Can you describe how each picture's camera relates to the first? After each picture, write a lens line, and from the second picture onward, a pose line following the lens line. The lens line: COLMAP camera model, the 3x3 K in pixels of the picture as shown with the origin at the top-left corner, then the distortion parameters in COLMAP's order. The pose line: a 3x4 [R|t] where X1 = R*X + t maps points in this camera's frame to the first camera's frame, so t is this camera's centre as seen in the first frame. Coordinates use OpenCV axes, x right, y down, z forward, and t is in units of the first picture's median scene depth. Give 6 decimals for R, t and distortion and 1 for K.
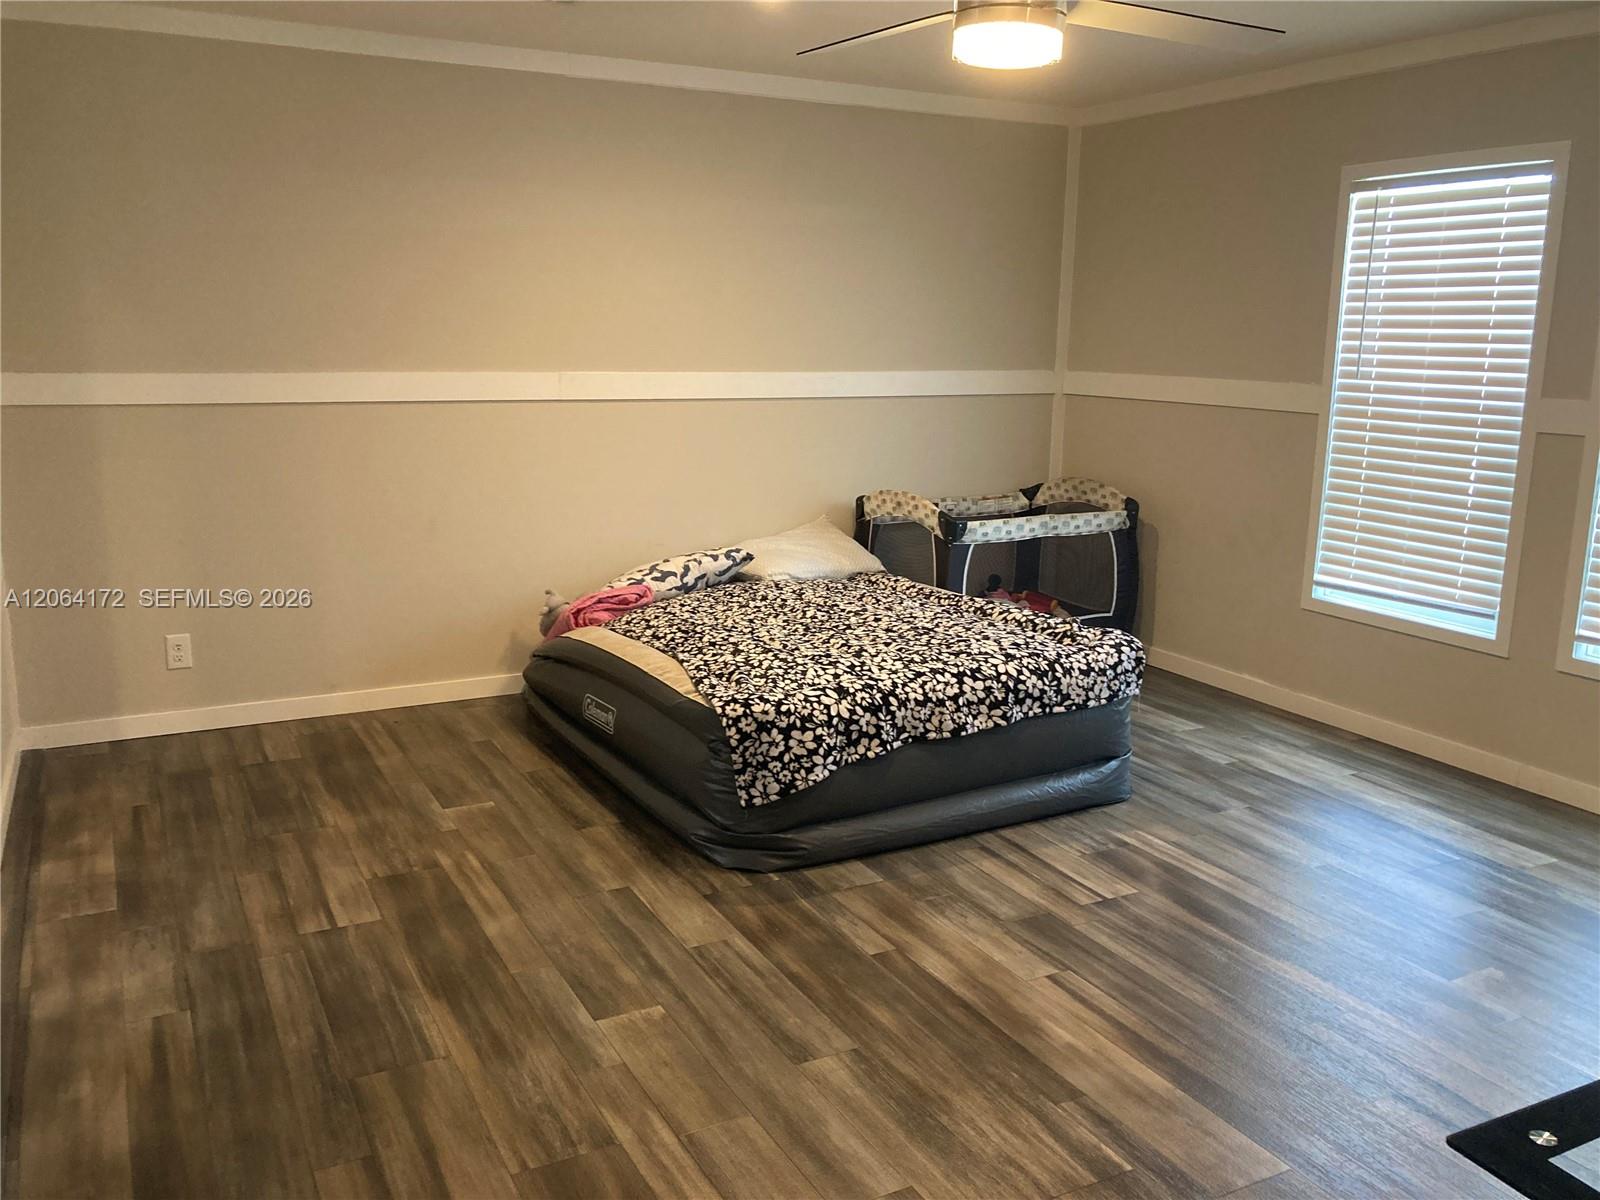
lens RADIAL K [[1323.6, 0, 799.0], [0, 1323.6, 603.6], [0, 0, 1]] dist [0.001113, -0.017132]
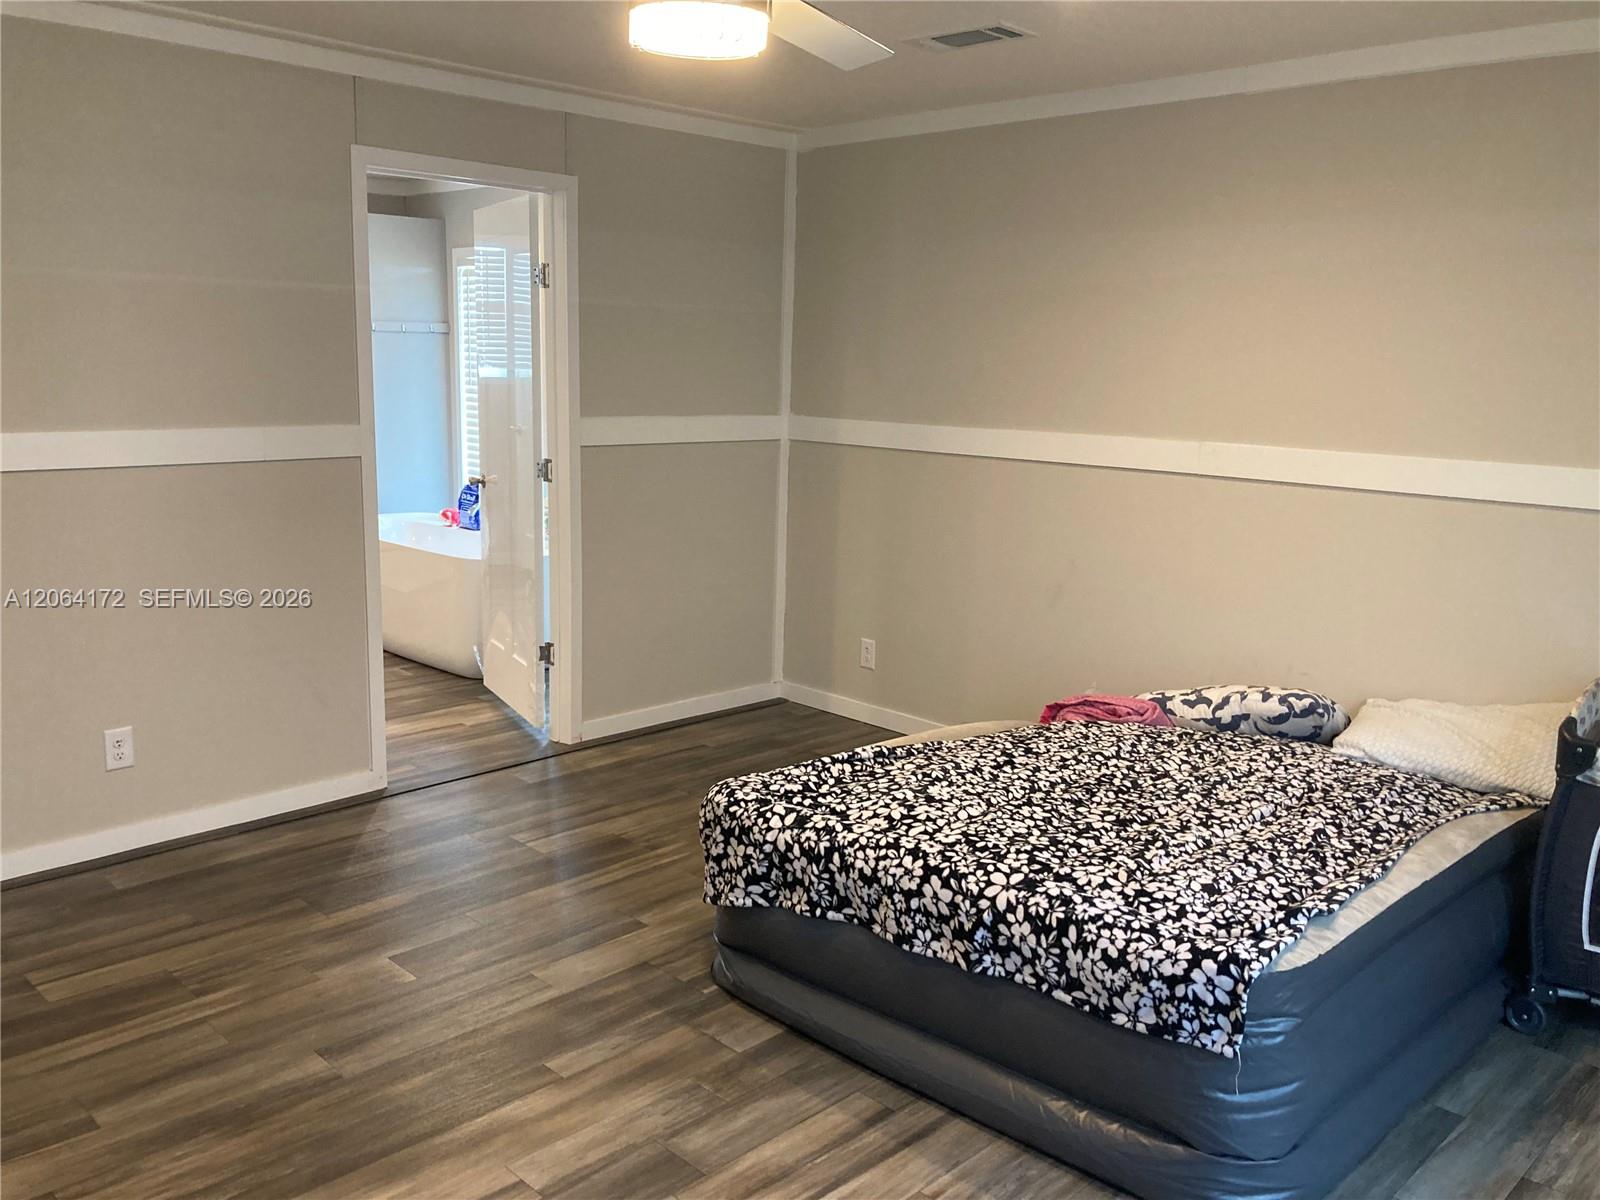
lens RADIAL K [[1301.9, 0, 800.0], [0, 1301.9, 600.0], [0, 0, 1]] dist [-0.045288, -0.004813]
pose [[0.303185, 0.169713, -0.937697, 0.727591], [-0.222456, 0.969430, 0.103530, -0.142996], [0.926602, 0.177207, 0.331671, 0.672891]]
